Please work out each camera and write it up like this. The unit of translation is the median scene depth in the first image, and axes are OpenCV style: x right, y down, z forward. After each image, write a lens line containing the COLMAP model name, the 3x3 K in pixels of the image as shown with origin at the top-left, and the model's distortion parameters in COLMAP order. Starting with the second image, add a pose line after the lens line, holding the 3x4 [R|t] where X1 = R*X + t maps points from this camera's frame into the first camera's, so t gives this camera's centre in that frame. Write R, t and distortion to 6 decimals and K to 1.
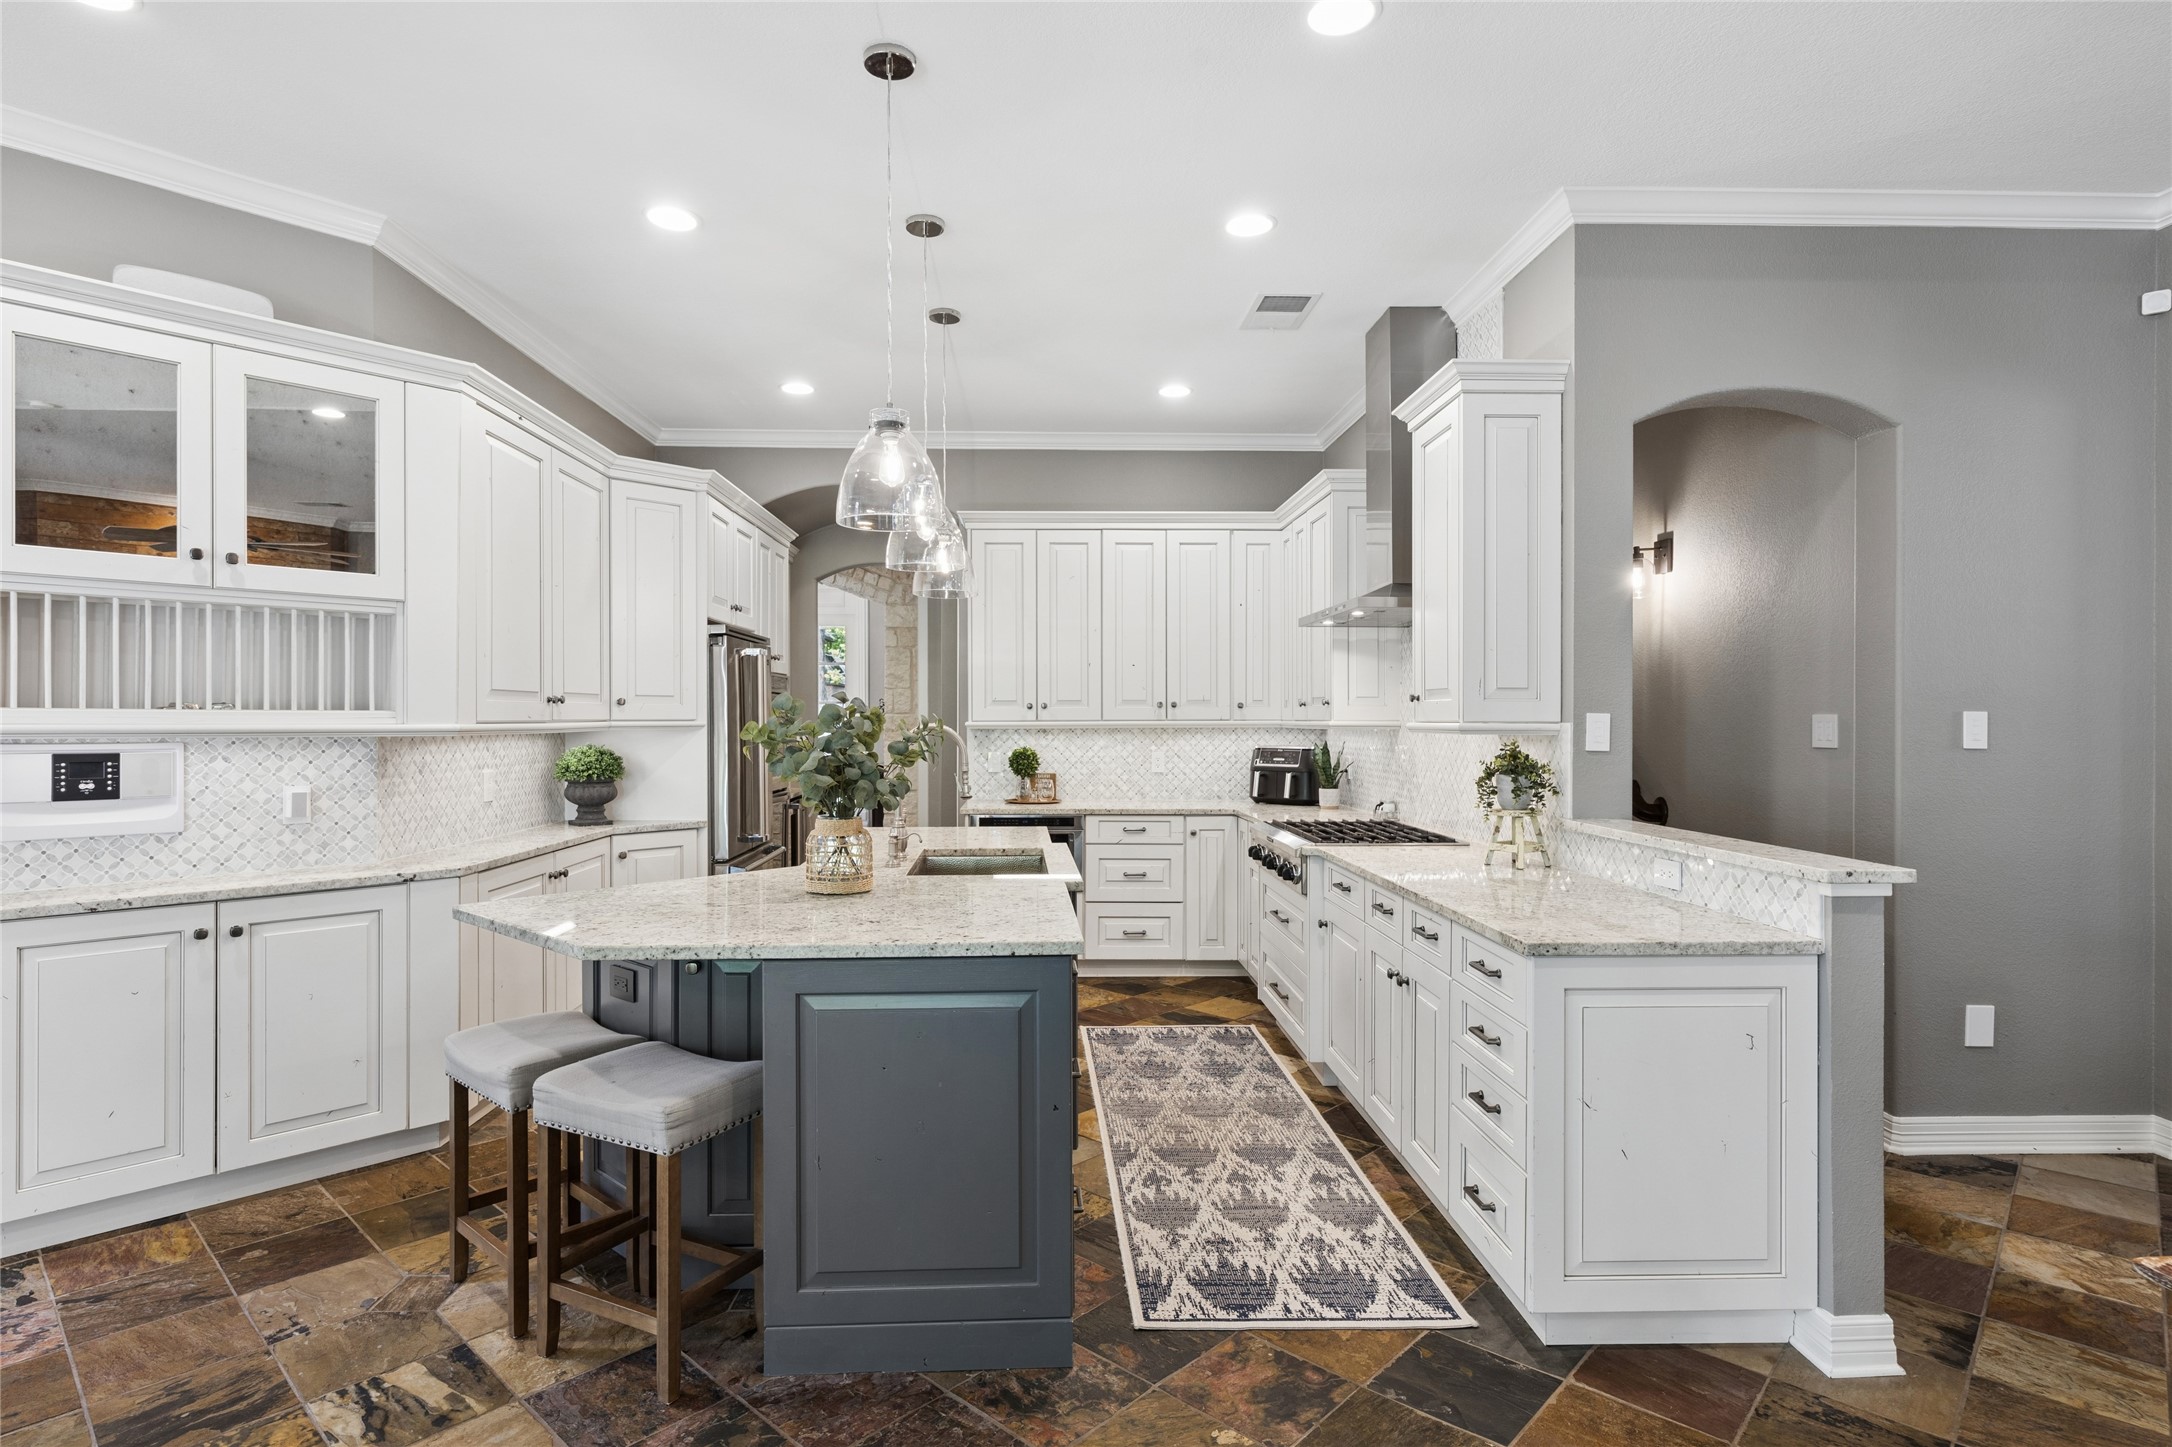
lens RADIAL K [[1118.5, 0, 1072.9], [0, 1118.5, 720.6], [0, 0, 1]] dist [-0.001138, -0.000400]
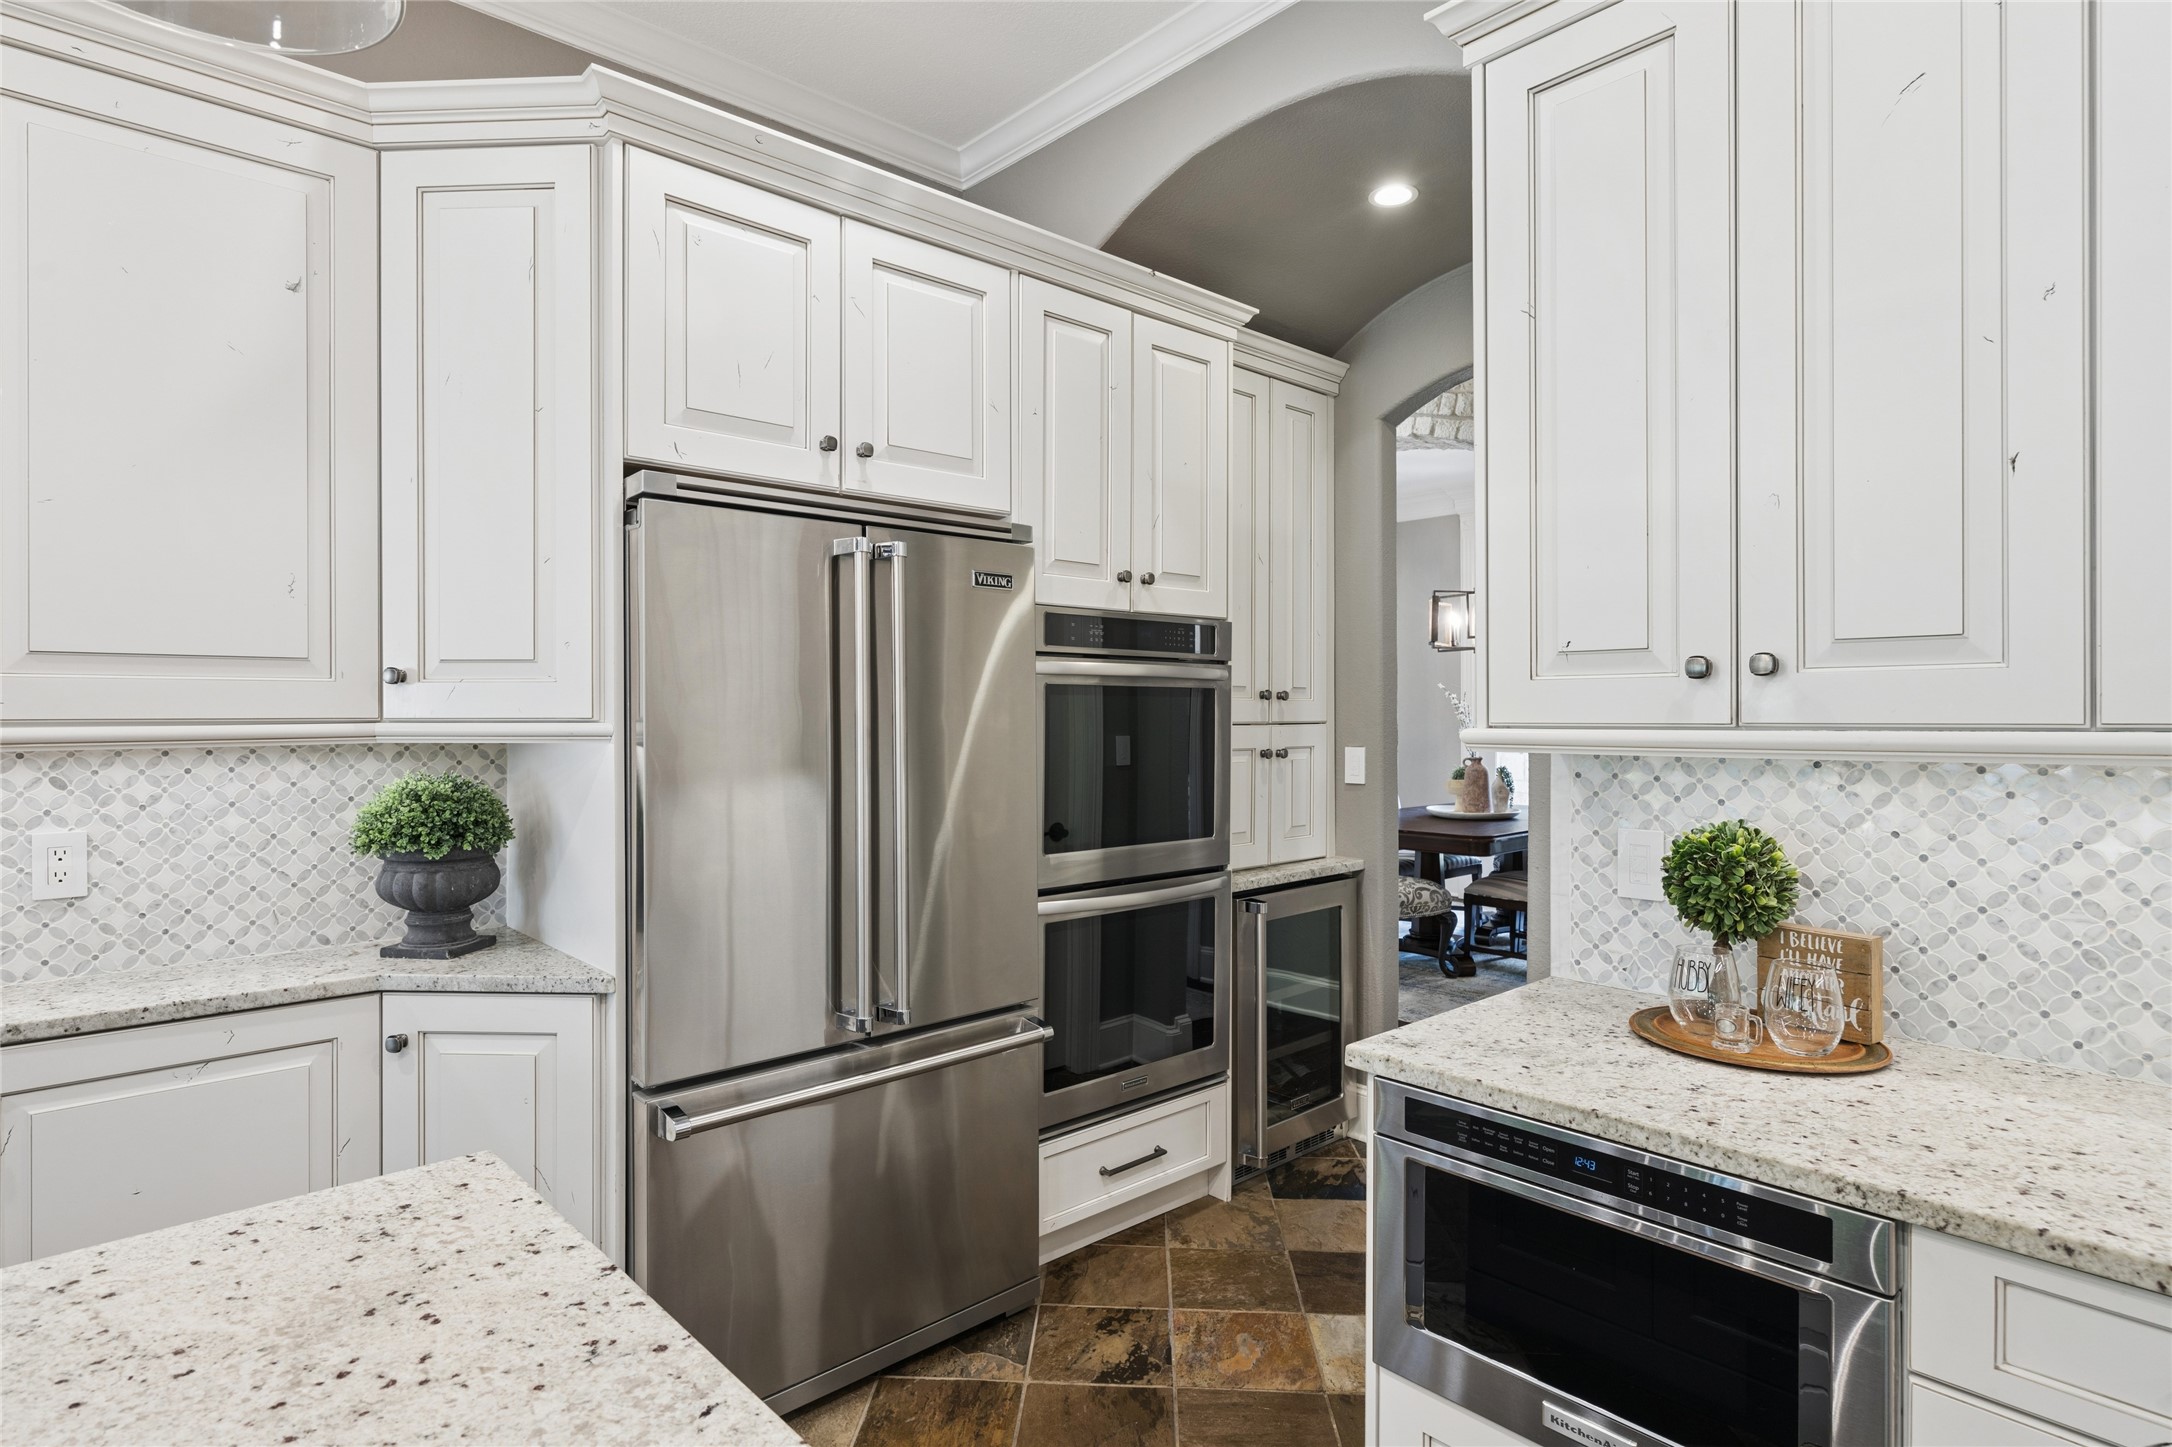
lens RADIAL K [[1118.5, 0, 1072.9], [0, 1118.5, 720.6], [0, 0, 1]] dist [-0.001138, -0.000400]
pose [[0.637274, 0.001854, -0.770635, 0.062189], [-0.003645, 0.999993, -0.000608, -0.000243], [0.770629, 0.003196, 0.637276, 0.706426]]
